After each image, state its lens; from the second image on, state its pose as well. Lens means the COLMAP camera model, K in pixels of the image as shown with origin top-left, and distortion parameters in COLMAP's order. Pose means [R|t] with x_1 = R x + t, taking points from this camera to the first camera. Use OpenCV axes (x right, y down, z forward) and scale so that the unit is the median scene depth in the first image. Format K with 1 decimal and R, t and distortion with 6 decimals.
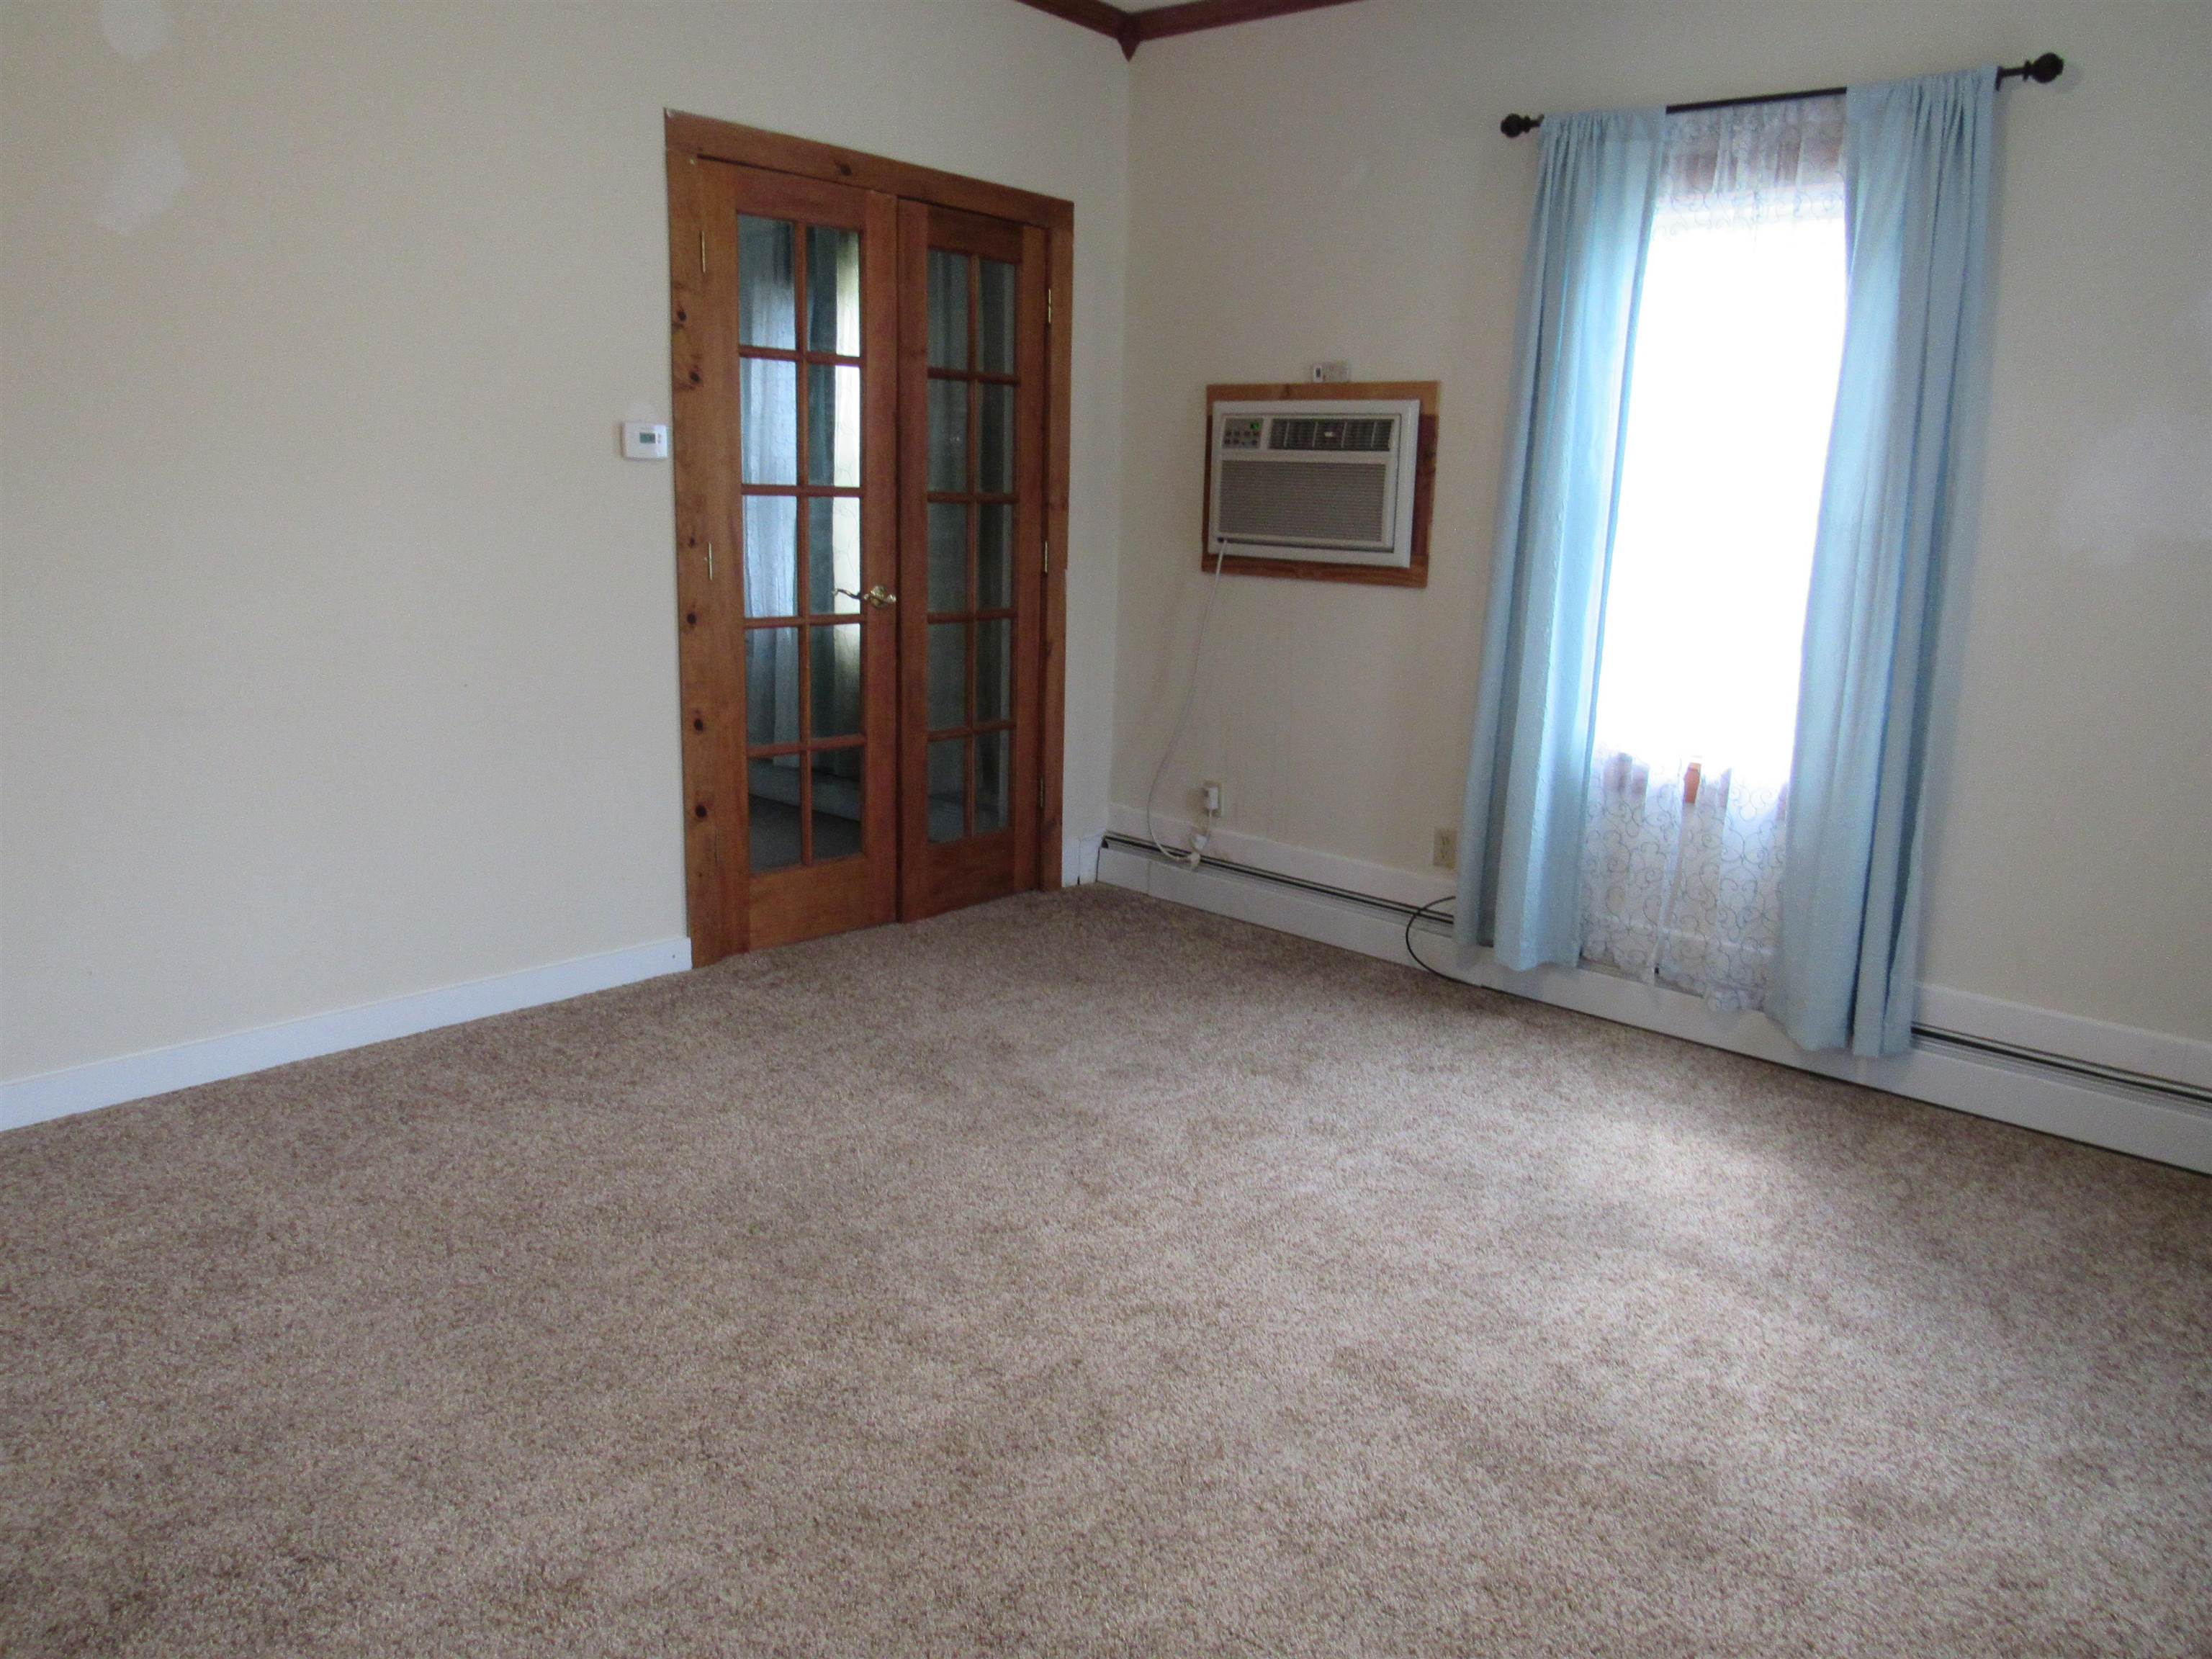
lens RADIAL K [[1571.9, 0, 1094.2], [0, 1571.9, 840.7], [0, 0, 1]] dist [-0.040938, 0.022290]
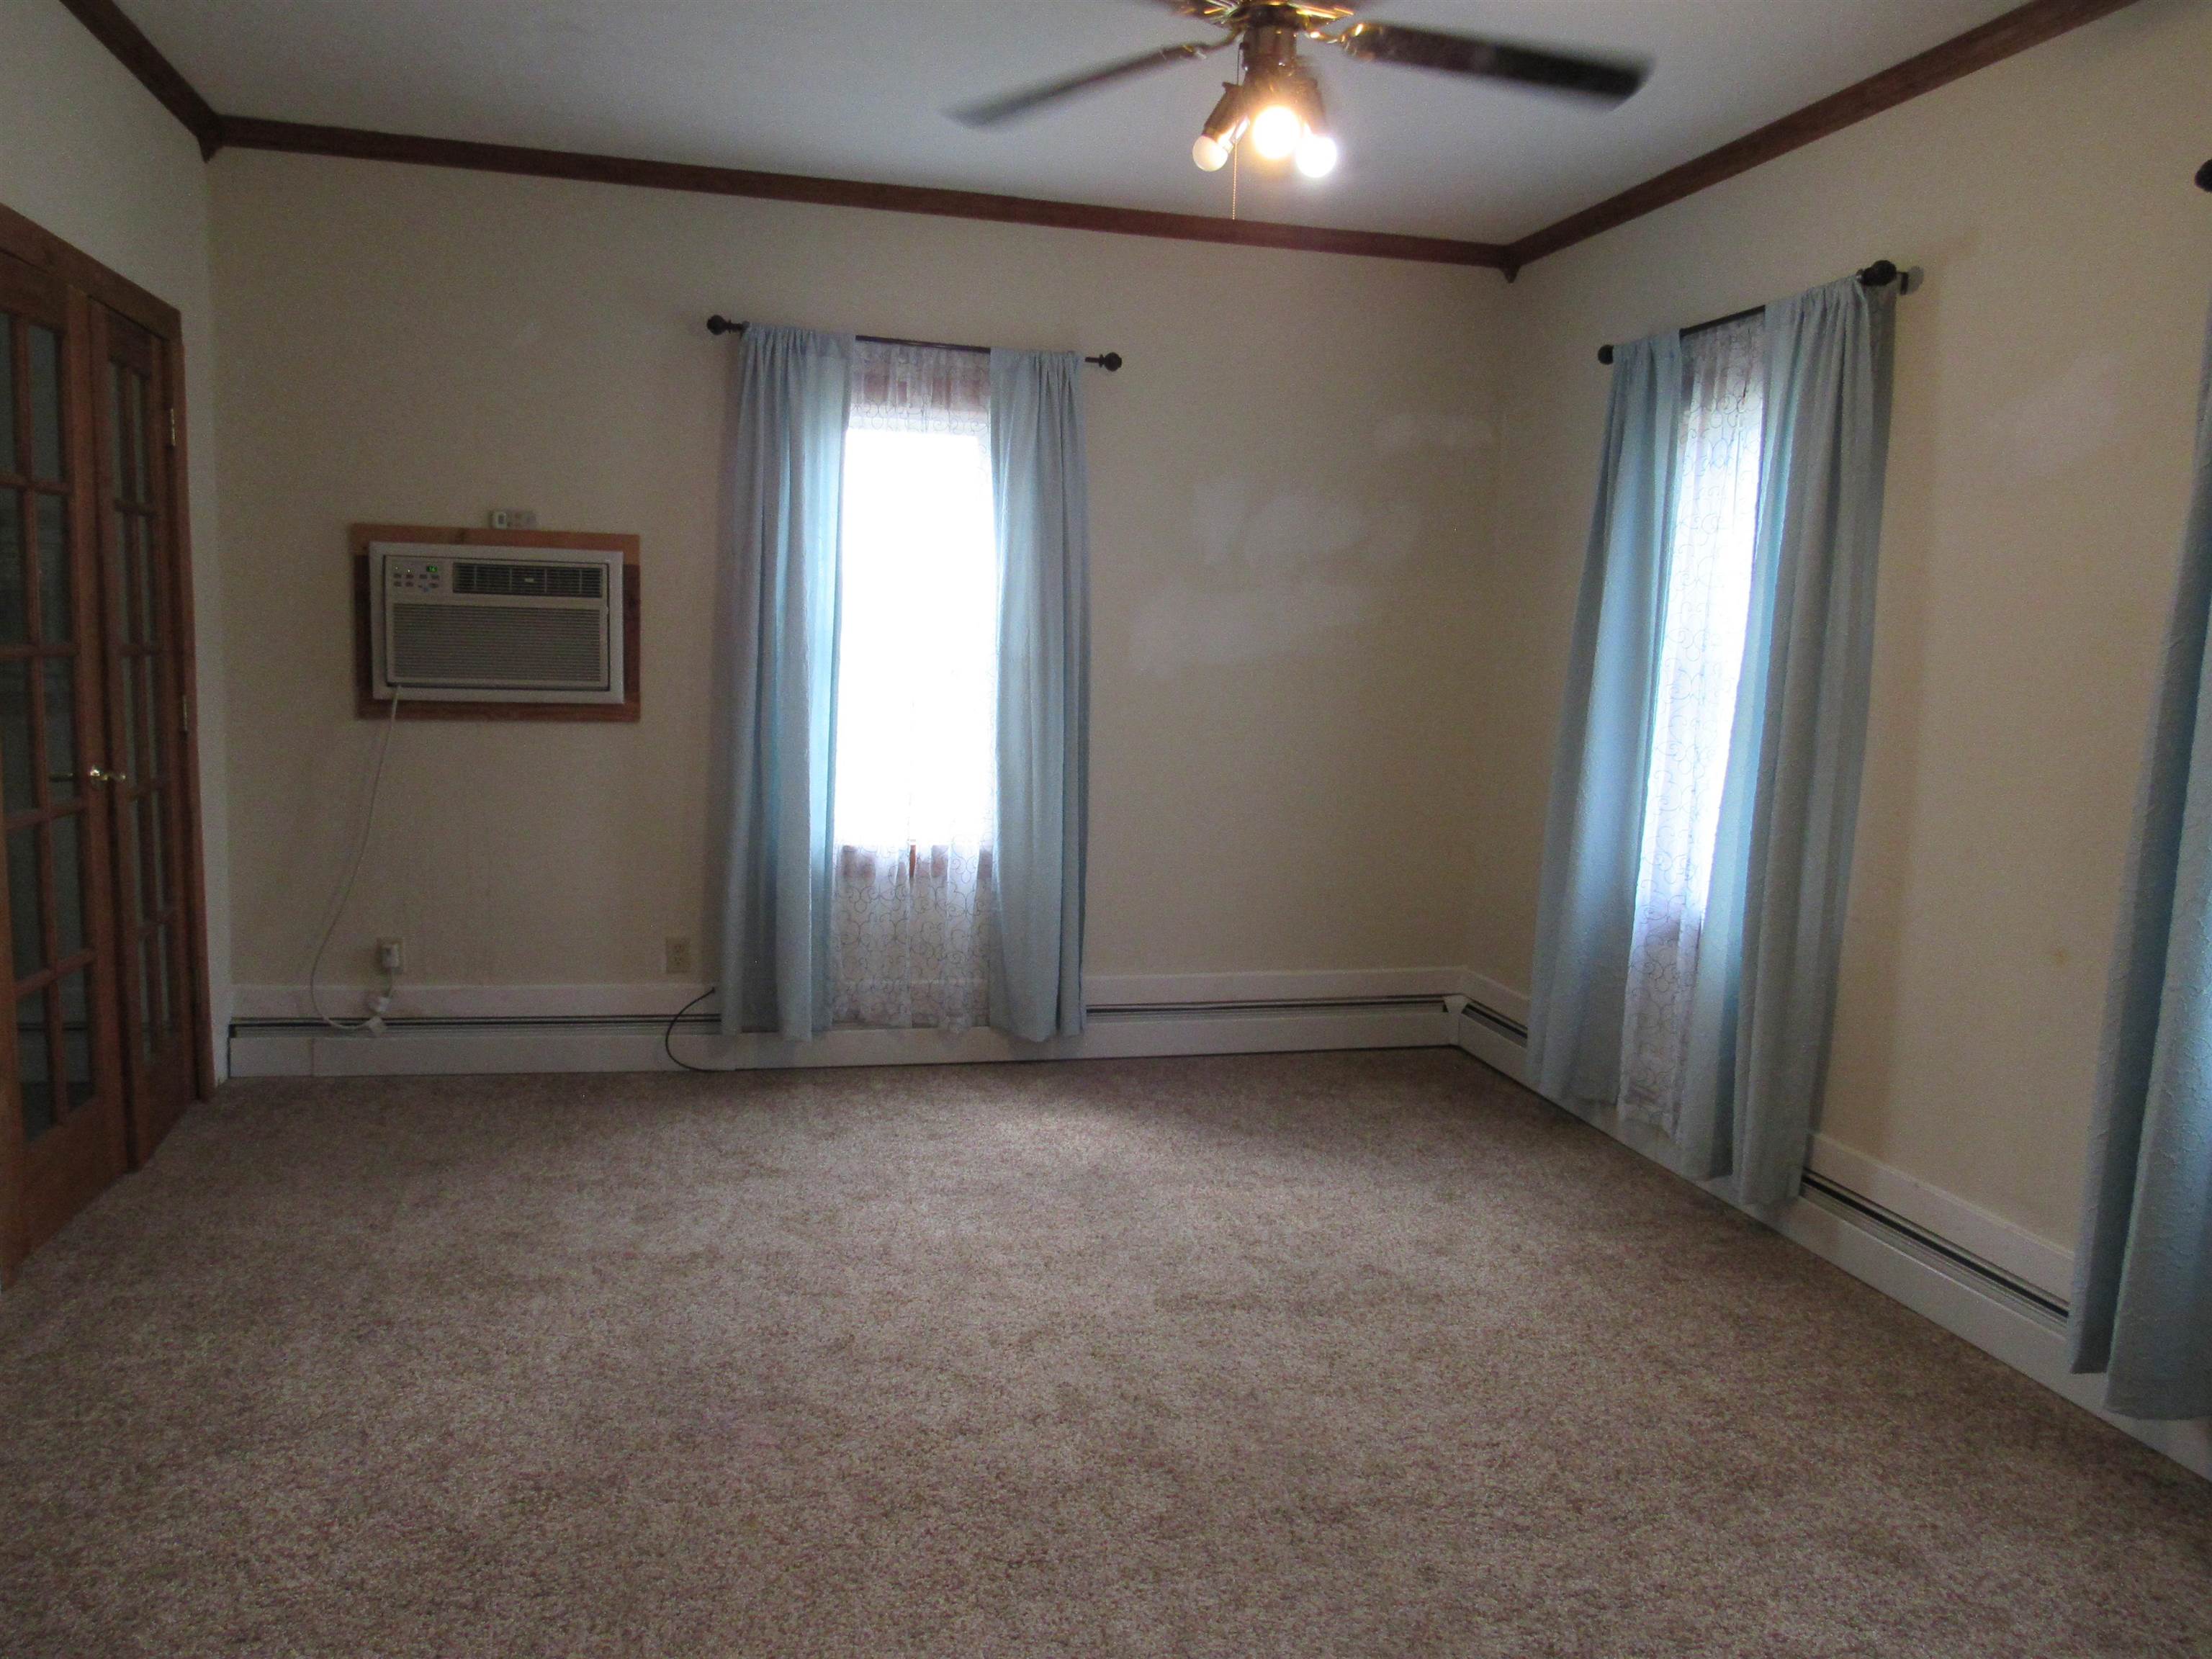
lens RADIAL K [[1571.9, 0, 1104.6], [0, 1571.9, 826.9], [0, 0, 1]] dist [-0.040938, 0.022290]
pose [[0.559014, -0.116879, 0.820879, -0.548905], [0.169181, 0.985266, 0.025073, -0.067013], [-0.811715, 0.124861, 0.570551, 0.138798]]
